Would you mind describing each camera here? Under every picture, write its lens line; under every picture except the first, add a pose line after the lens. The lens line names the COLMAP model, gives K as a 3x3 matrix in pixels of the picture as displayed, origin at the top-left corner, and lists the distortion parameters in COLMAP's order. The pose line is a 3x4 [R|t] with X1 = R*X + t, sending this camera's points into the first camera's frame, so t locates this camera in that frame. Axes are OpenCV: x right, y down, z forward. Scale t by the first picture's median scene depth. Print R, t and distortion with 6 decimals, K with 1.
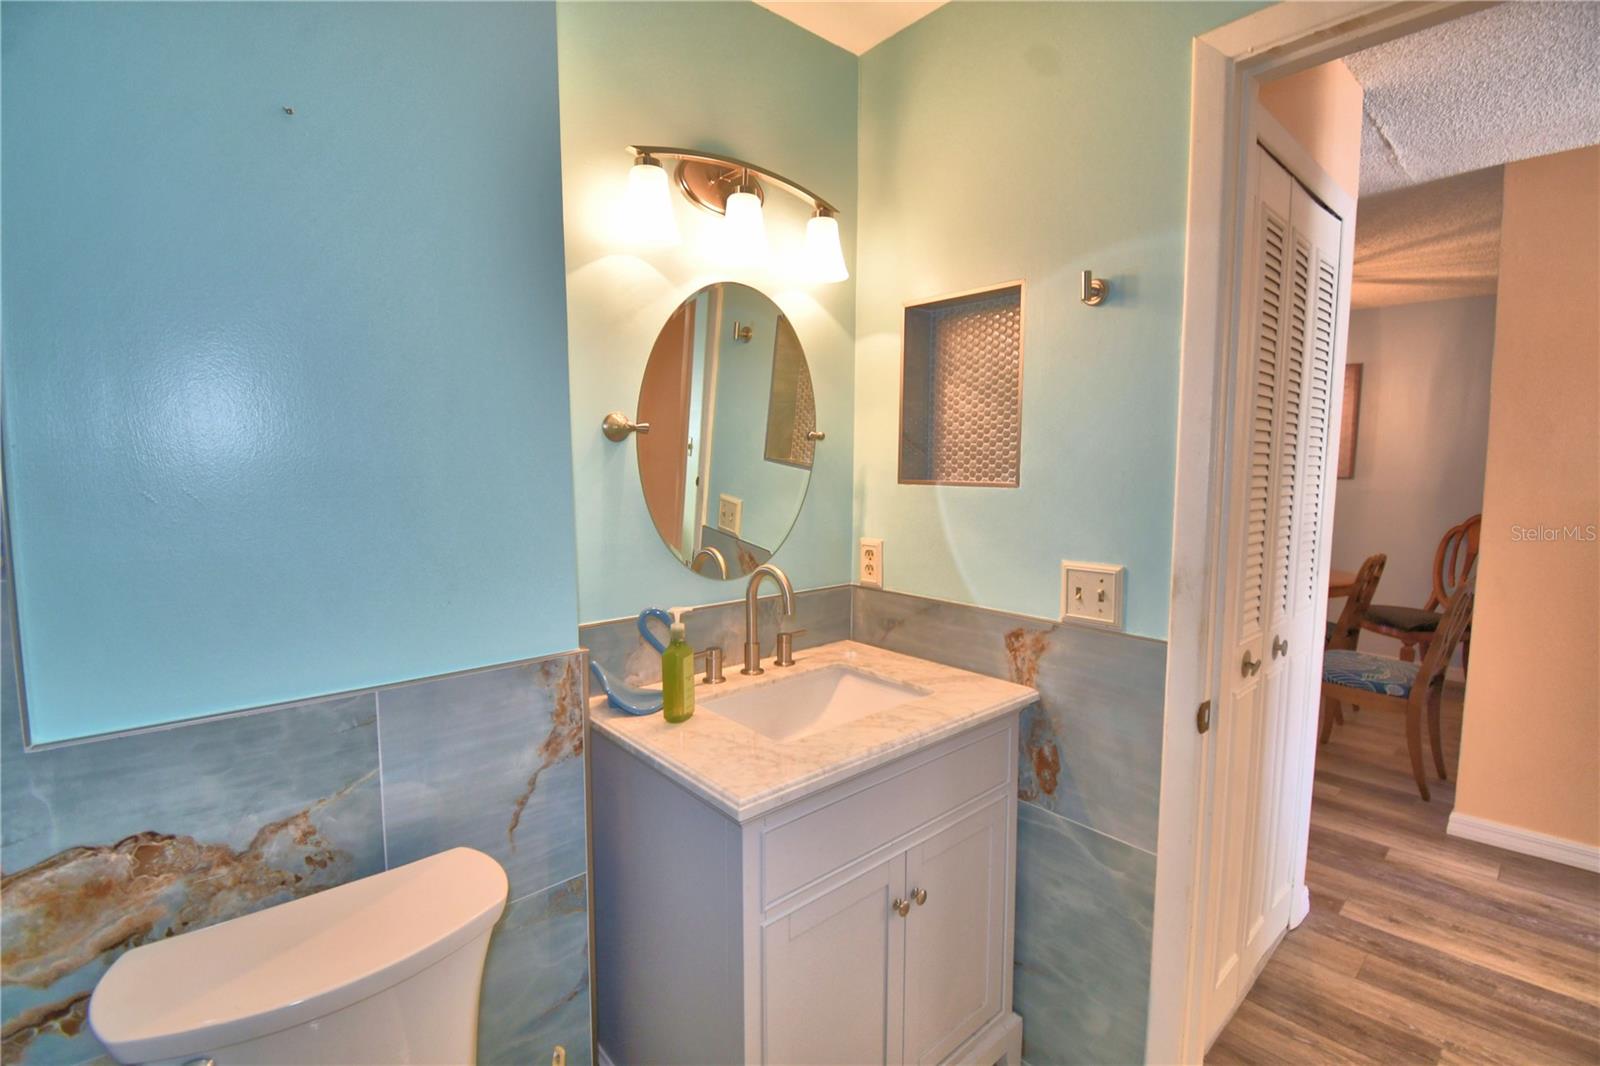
lens RADIAL K [[698.8, 0, 797.7], [0, 698.8, 536.6], [0, 0, 1]] dist [0.012455, -0.020041]
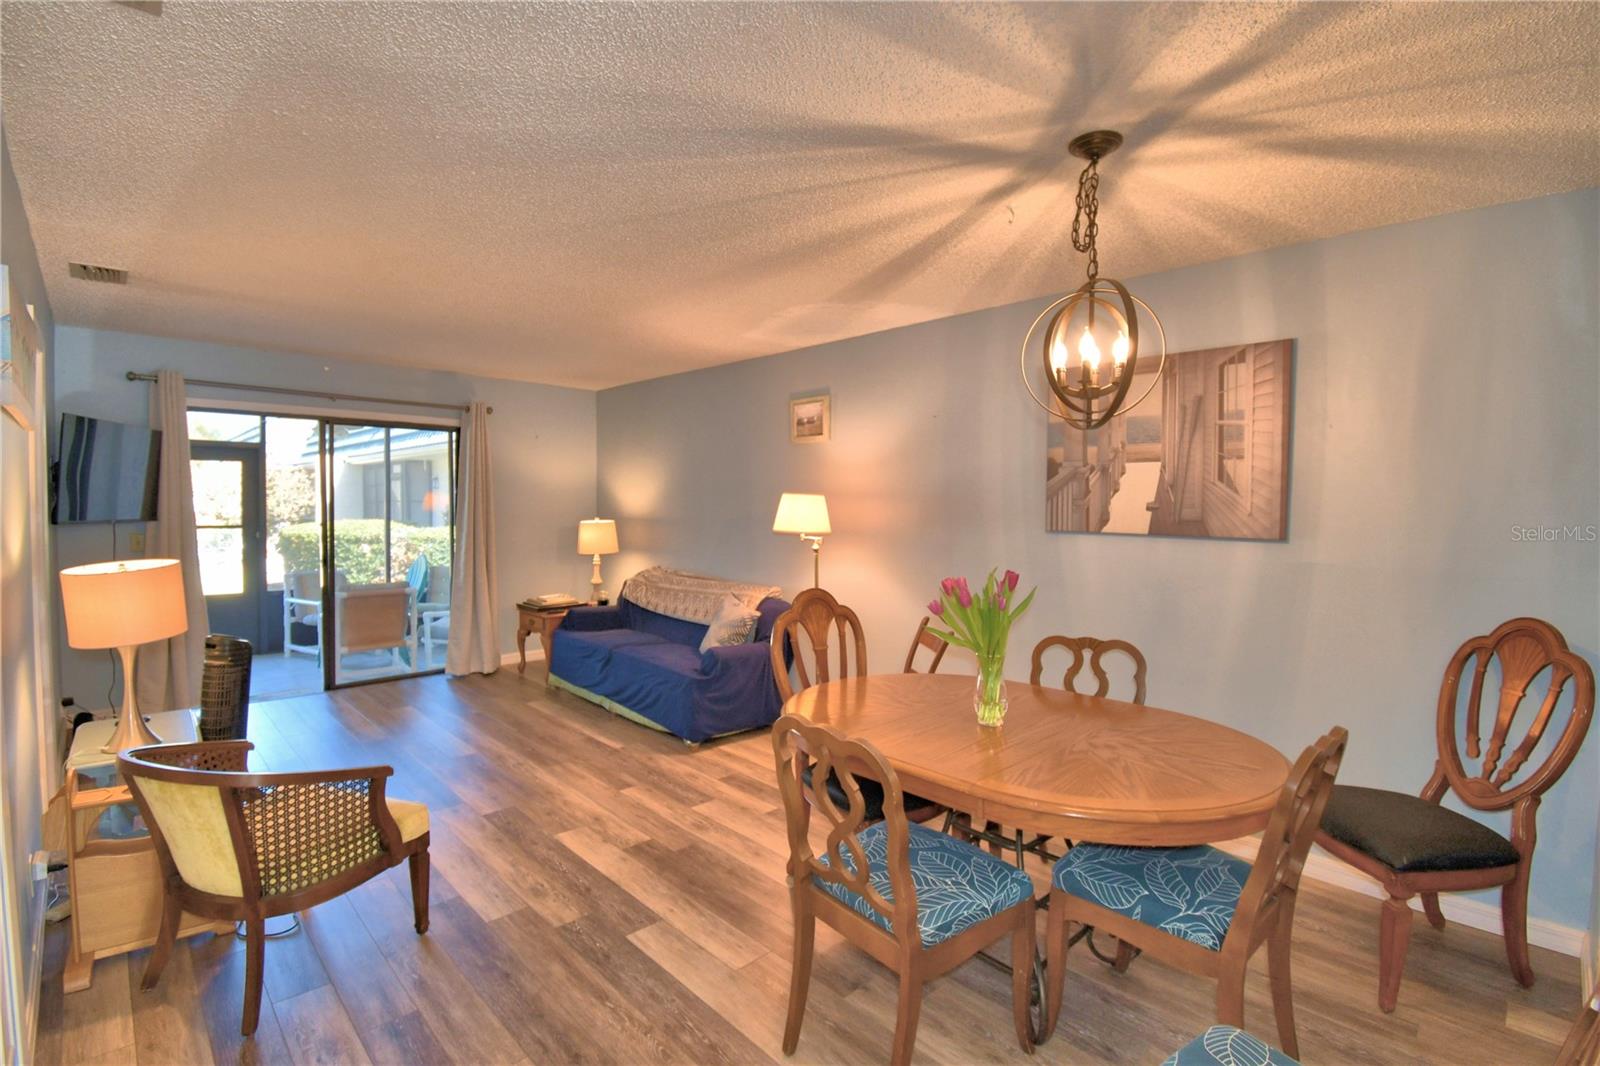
lens RADIAL K [[748.0, 0, 800.2], [0, 748.0, 523.9], [0, 0, 1]] dist [-0.016544, -0.001012]
pose [[0.998485, 0.002490, 0.054960, 0.412216], [0.000448, 0.998574, -0.053385, -0.071826], [-0.055014, 0.053329, 0.997060, 0.475099]]
